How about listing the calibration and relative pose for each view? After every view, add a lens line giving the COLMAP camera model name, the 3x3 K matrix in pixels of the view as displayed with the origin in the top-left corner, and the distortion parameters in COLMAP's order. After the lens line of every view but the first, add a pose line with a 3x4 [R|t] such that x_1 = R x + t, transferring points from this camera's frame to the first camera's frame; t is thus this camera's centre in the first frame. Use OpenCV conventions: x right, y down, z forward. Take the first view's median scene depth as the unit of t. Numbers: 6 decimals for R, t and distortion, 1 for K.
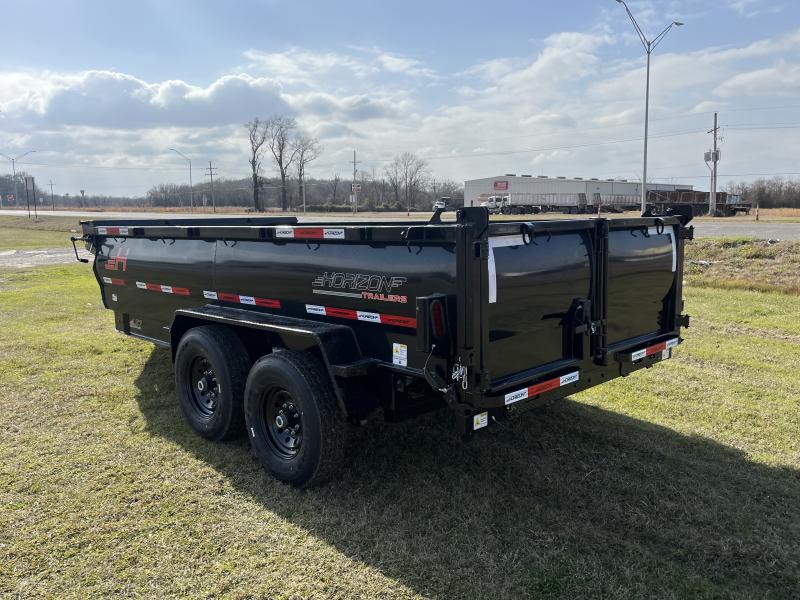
lens RADIAL K [[661.7, 0, 404.4], [0, 661.7, 299.1], [0, 0, 1]] dist [0.035609, -0.005042]
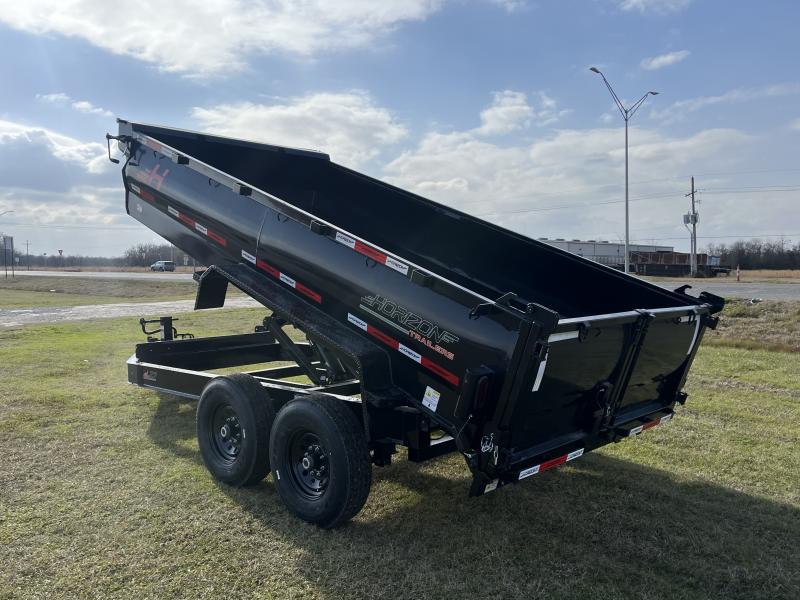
lens RADIAL K [[672.6, 0, 402.5], [0, 672.6, 295.6], [0, 0, 1]] dist [0.040727, -0.015528]
pose [[0.999706, 0.001000, 0.024209, -0.056486], [0.001330, 0.995380, -0.096005, 0.021329], [-0.024193, 0.096009, 0.995086, -0.085900]]
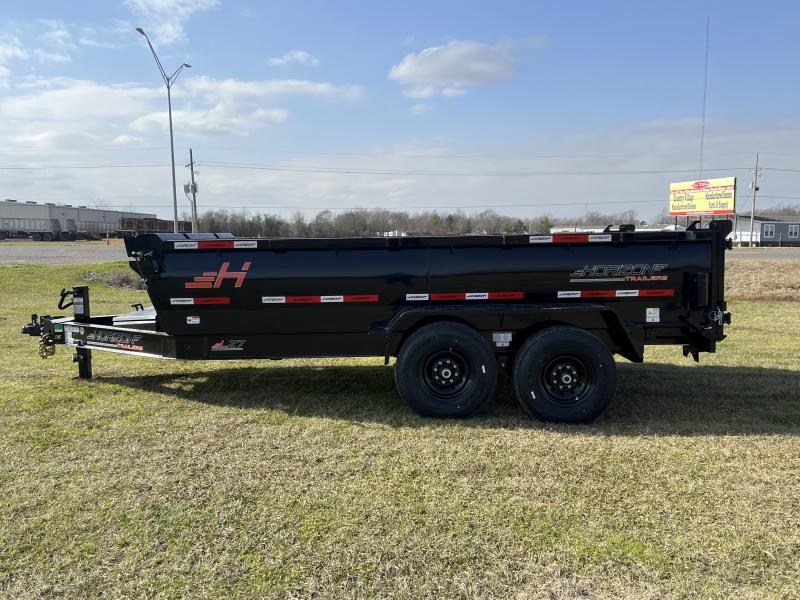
lens RADIAL K [[661.7, 0, 404.4], [0, 661.7, 299.1], [0, 0, 1]] dist [0.035609, -0.005042]
pose [[0.703800, -0.061668, 0.707717, -1.241818], [0.091561, 0.995790, -0.004284, 0.000275], [-0.704473, 0.067814, 0.706483, 0.246908]]
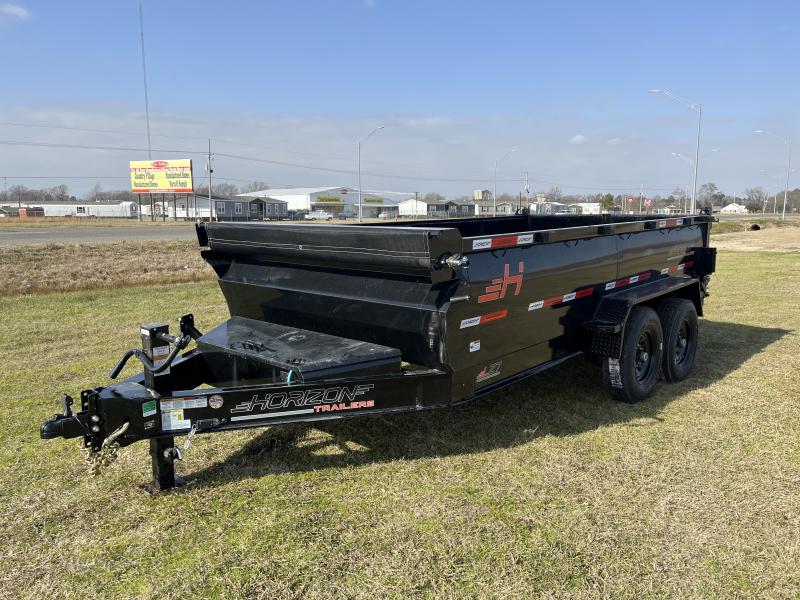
lens RADIAL K [[613.1, 0, 400.0], [0, 613.1, 300.0], [0, 0, 1]] dist [0.025336, -0.004802]
pose [[-0.059061, -0.138489, 0.988601, -1.461744], [0.138033, 0.979684, 0.145487, -0.205147], [-0.988665, 0.145052, -0.038745, 1.564954]]
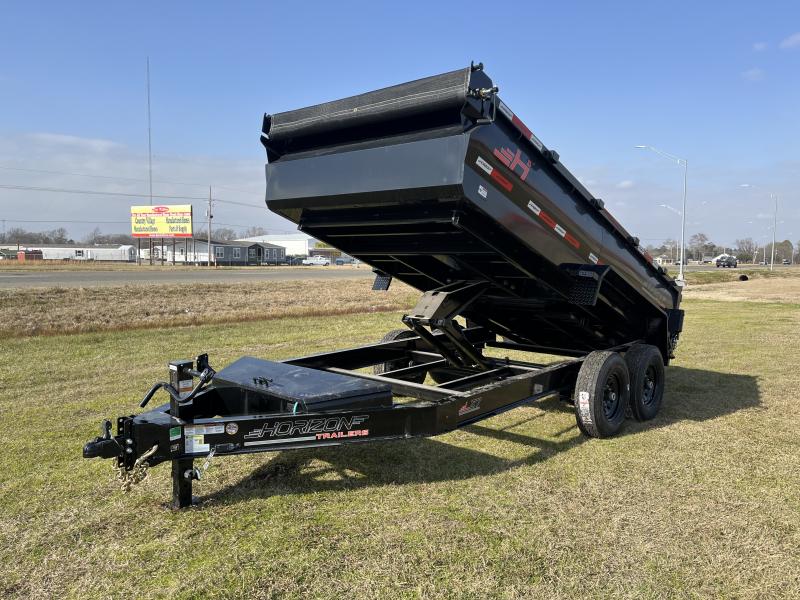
lens RADIAL K [[615.4, 0, 403.4], [0, 615.4, 296.9], [0, 0, 1]] dist [0.021778, -0.001631]
pose [[-0.069256, -0.060276, 0.995776, -1.601471], [0.127503, 0.989452, 0.068761, -0.219064], [-0.989417, 0.131727, -0.060840, 1.564381]]
